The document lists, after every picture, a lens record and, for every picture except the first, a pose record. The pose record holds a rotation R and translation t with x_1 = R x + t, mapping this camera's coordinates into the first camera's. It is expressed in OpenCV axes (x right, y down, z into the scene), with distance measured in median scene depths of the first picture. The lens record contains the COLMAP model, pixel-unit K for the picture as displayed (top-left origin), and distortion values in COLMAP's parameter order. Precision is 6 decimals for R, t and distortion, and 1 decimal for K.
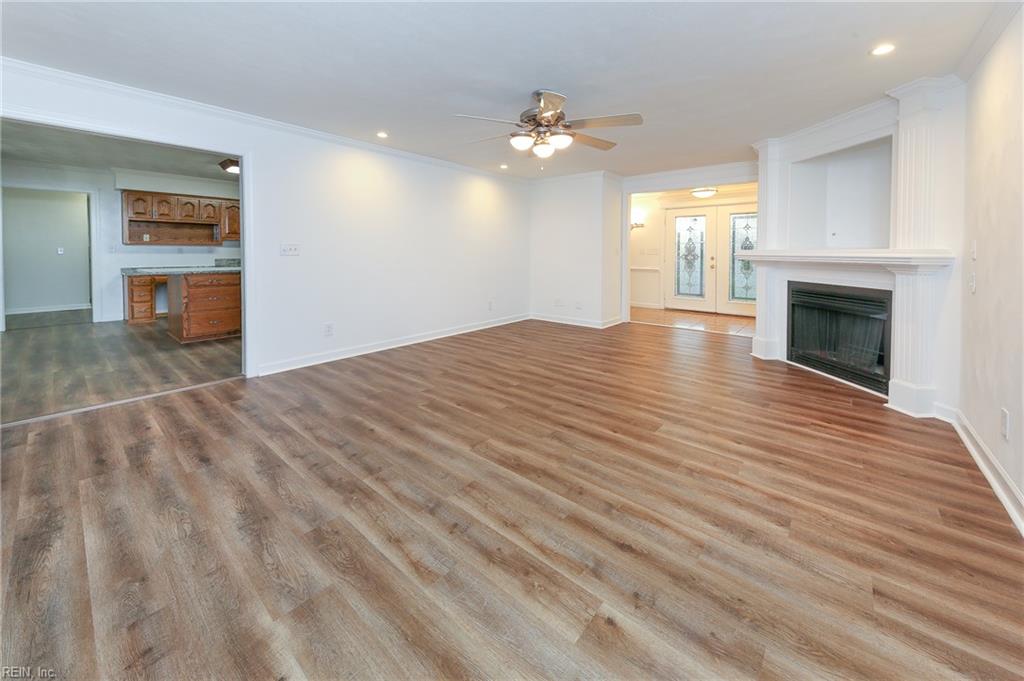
lens RADIAL K [[371.2, 0, 523.9], [0, 371.2, 339.7], [0, 0, 1]] dist [0.017825, -0.000055]
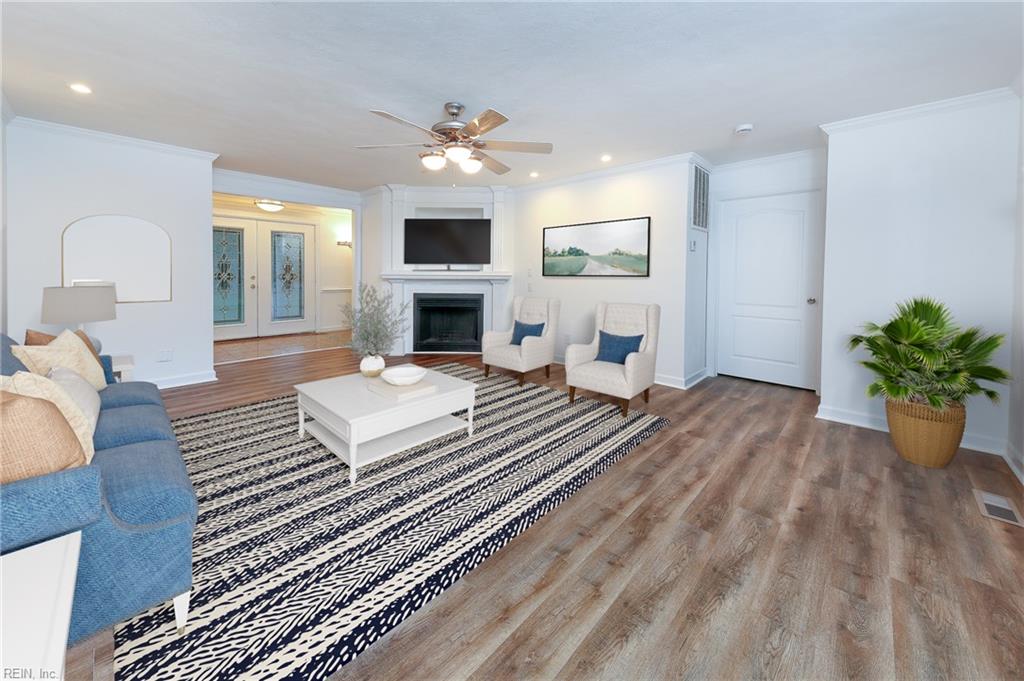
lens RADIAL K [[371.2, 0, 523.9], [0, 371.2, 339.7], [0, 0, 1]] dist [0.017825, -0.000055]
pose [[0.053690, -0.181352, 0.981952, -1.304915], [0.224335, 0.960423, 0.165110, -0.265902], [-0.973032, 0.211422, 0.092249, 1.088258]]
